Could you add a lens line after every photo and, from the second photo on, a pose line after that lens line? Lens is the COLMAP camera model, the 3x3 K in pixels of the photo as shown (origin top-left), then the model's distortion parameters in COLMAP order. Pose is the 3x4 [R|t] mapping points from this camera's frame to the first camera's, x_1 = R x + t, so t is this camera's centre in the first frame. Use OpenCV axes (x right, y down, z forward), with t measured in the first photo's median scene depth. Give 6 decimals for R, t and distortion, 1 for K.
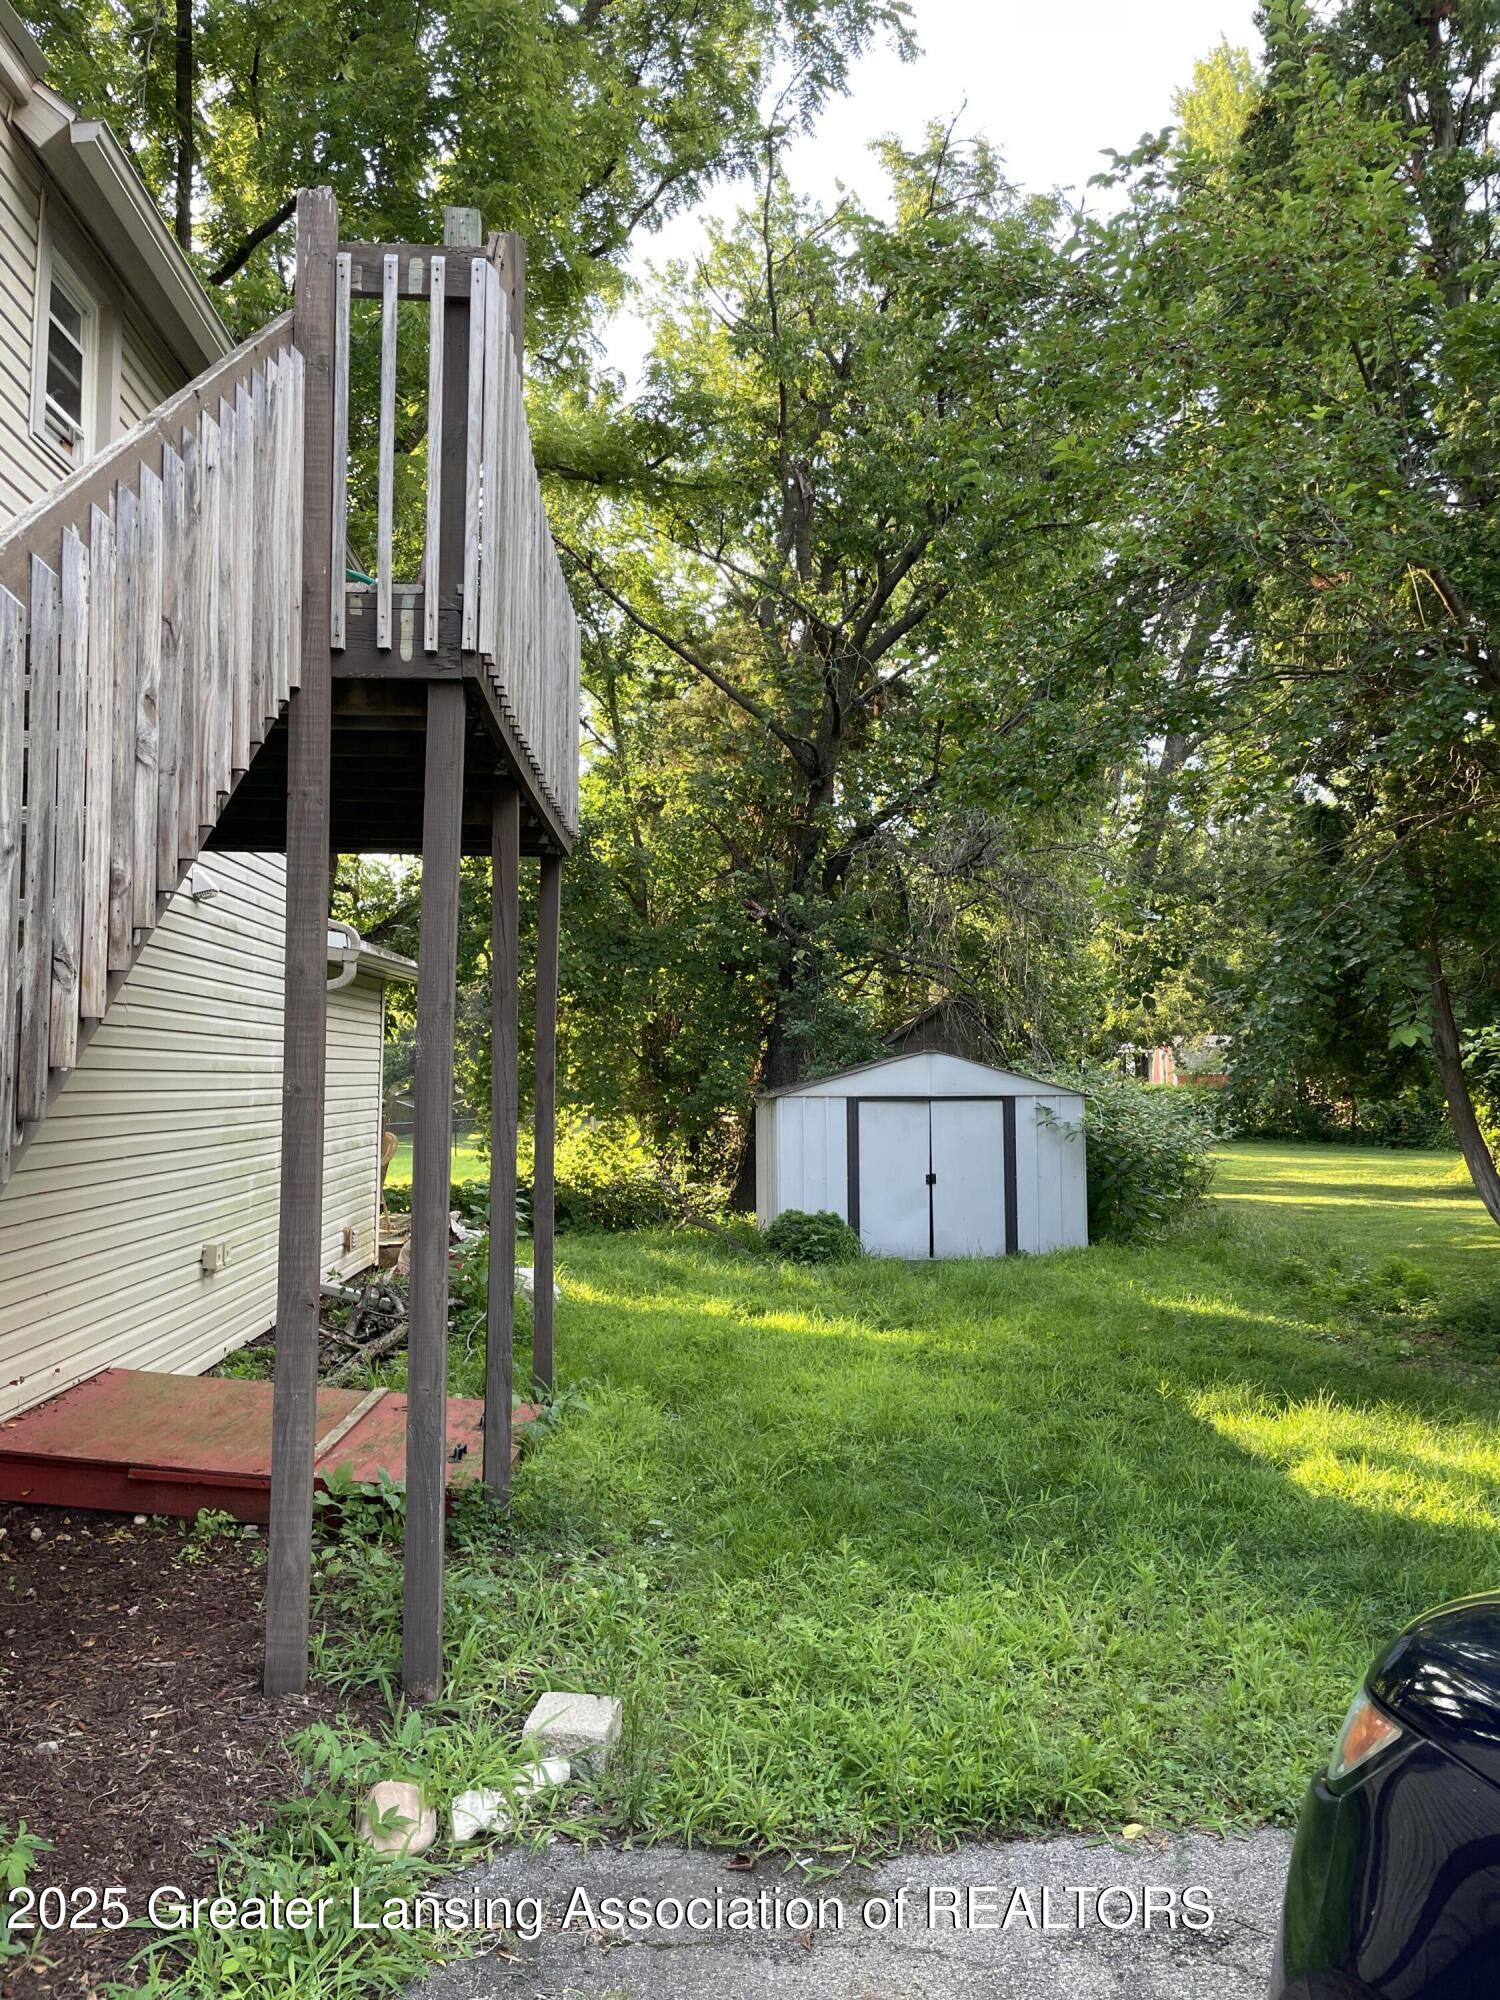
lens RADIAL K [[1519.2, 0, 749.5], [0, 1519.2, 999.0], [0, 0, 1]] dist [0.063361, -0.024419]
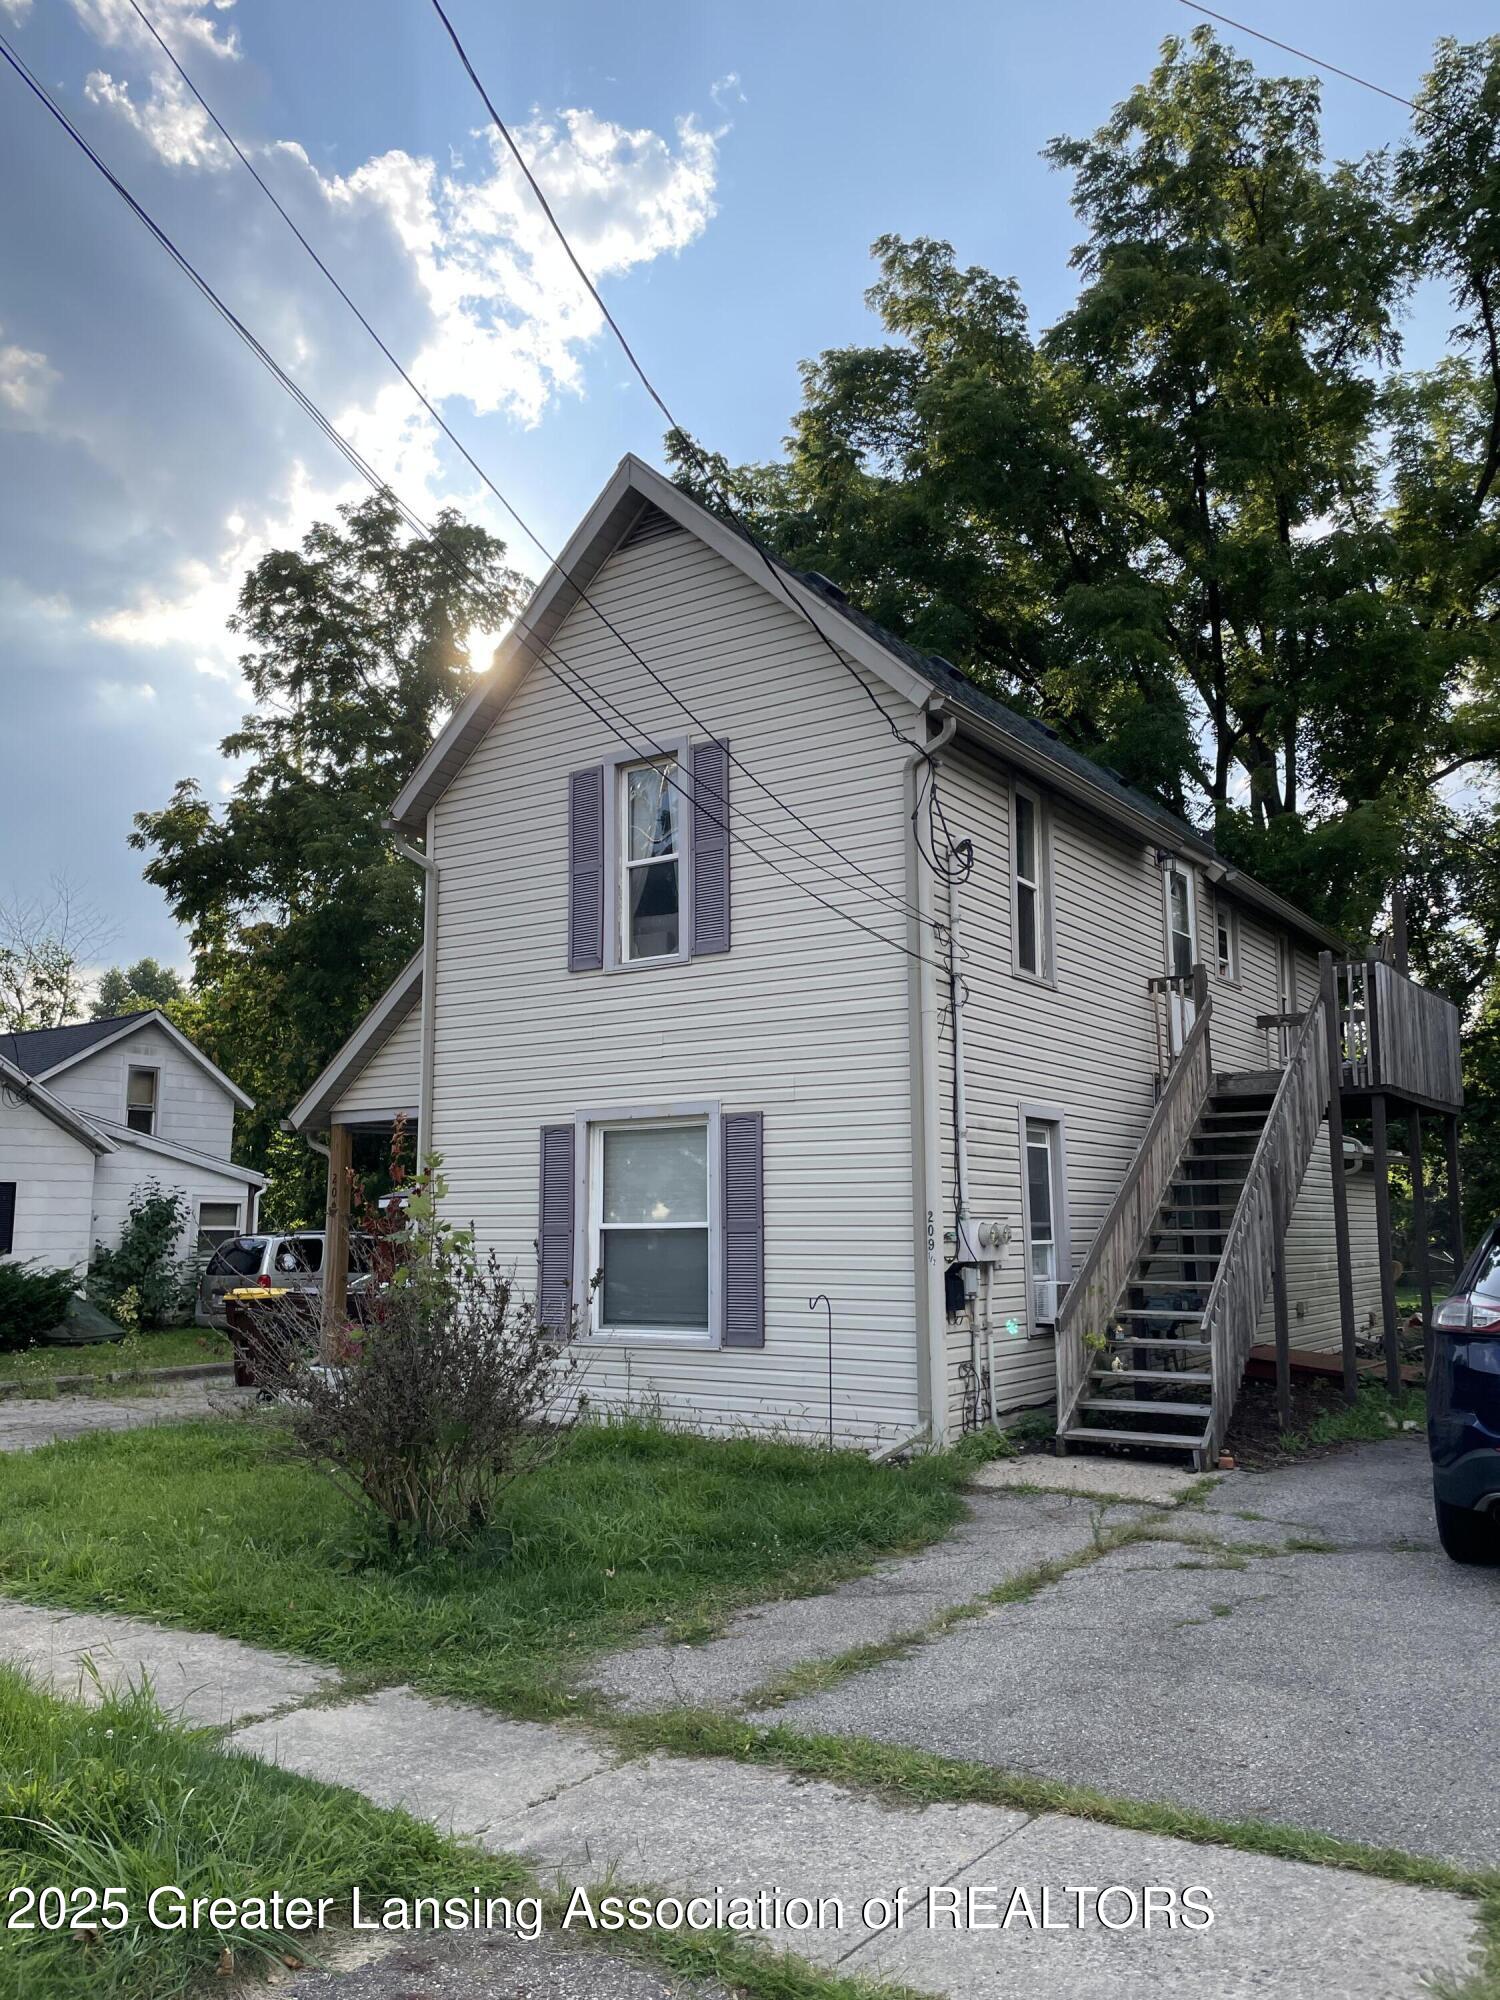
lens RADIAL K [[1519.2, 0, 747.7], [0, 1519.2, 994.9], [0, 0, 1]] dist [0.063361, -0.024419]
pose [[0.800352, -0.096693, -0.591682, 0.596102], [0.038261, 0.993134, -0.110544, -0.103454], [0.598308, 0.065836, 0.798557, -2.107651]]
